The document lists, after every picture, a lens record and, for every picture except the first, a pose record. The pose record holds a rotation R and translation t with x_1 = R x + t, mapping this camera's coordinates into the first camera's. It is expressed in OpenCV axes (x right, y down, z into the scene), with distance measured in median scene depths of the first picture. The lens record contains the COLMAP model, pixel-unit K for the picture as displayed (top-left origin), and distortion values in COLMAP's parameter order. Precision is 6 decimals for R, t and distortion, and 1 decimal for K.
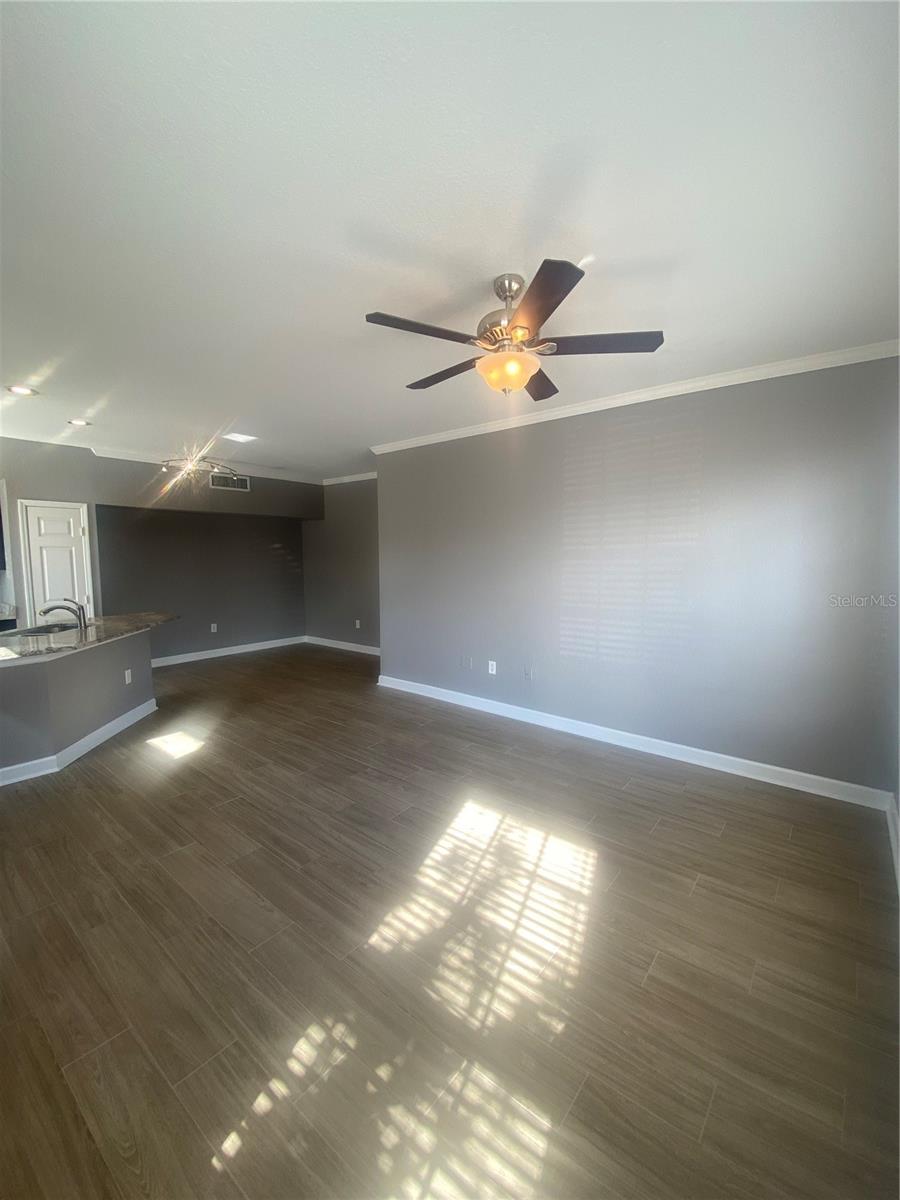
lens RADIAL K [[482.0, 0, 445.4], [0, 482.0, 598.8], [0, 0, 1]] dist [0.043568, -0.024555]
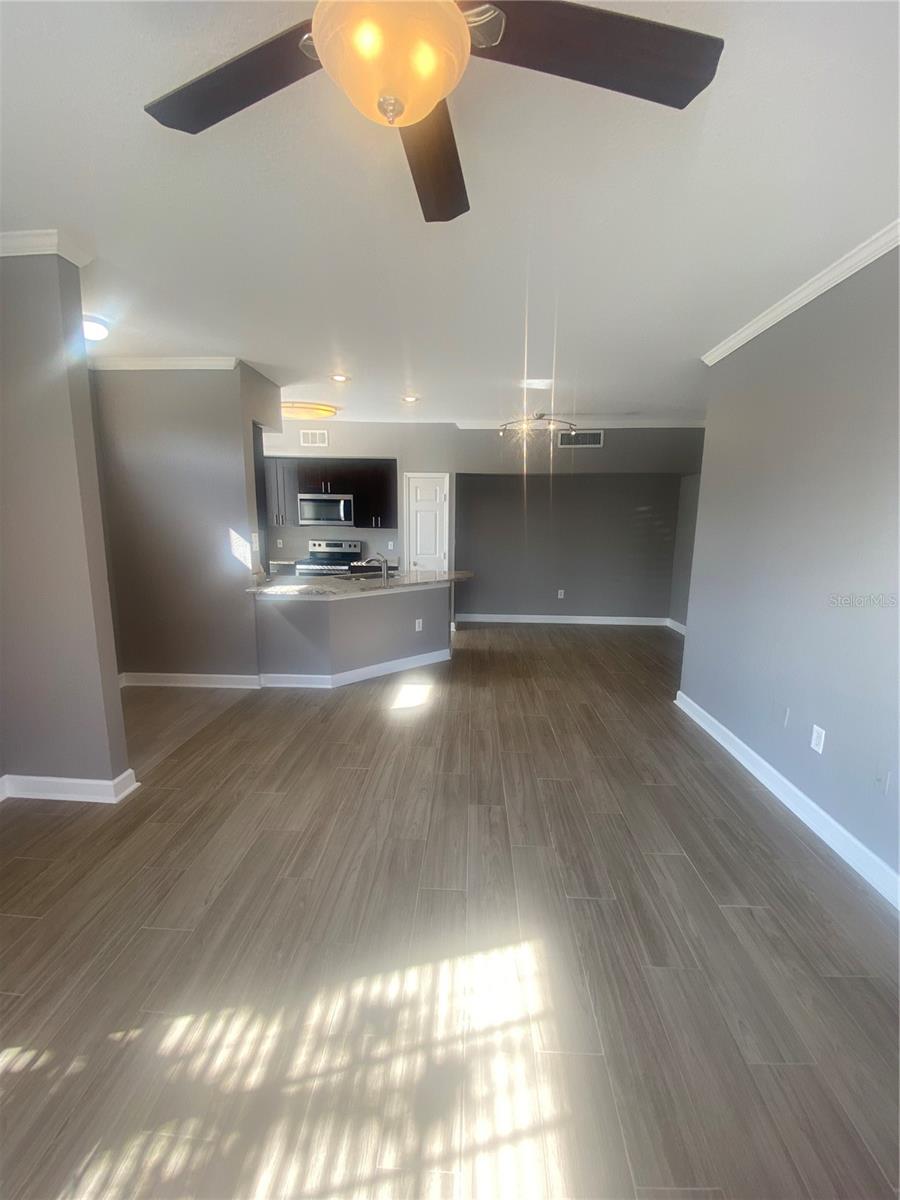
lens RADIAL K [[482.0, 0, 445.4], [0, 482.0, 598.8], [0, 0, 1]] dist [0.043568, -0.024555]
pose [[0.597643, 0.141714, -0.789138, 0.301814], [-0.086146, 0.989907, 0.112526, -0.038565], [0.797121, 0.000731, 0.603820, 0.431024]]
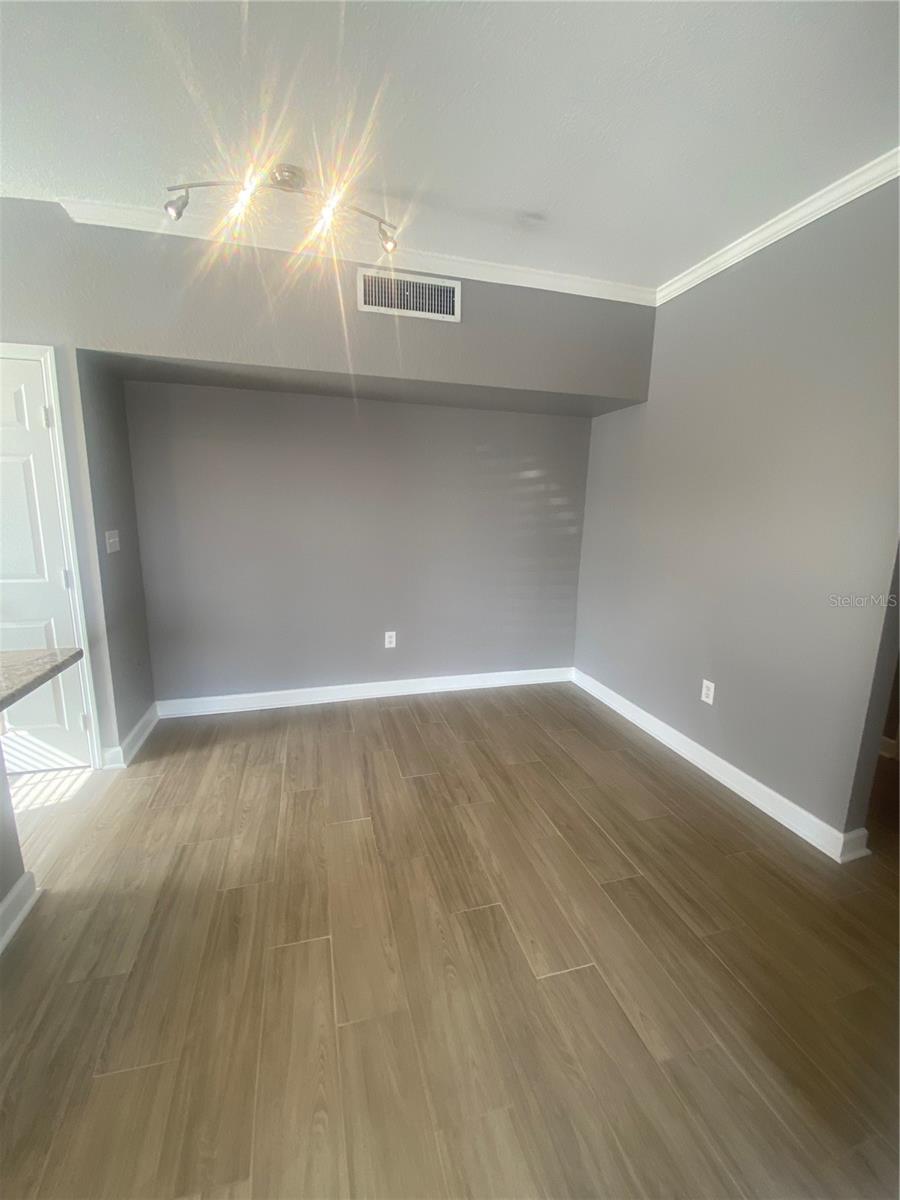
lens RADIAL K [[482.0, 0, 445.4], [0, 482.0, 598.8], [0, 0, 1]] dist [0.043568, -0.024555]
pose [[0.820103, 0.124137, -0.558589, -0.302197], [-0.073727, 0.990971, 0.111984, -0.079739], [0.567447, -0.050655, 0.821850, 1.204991]]
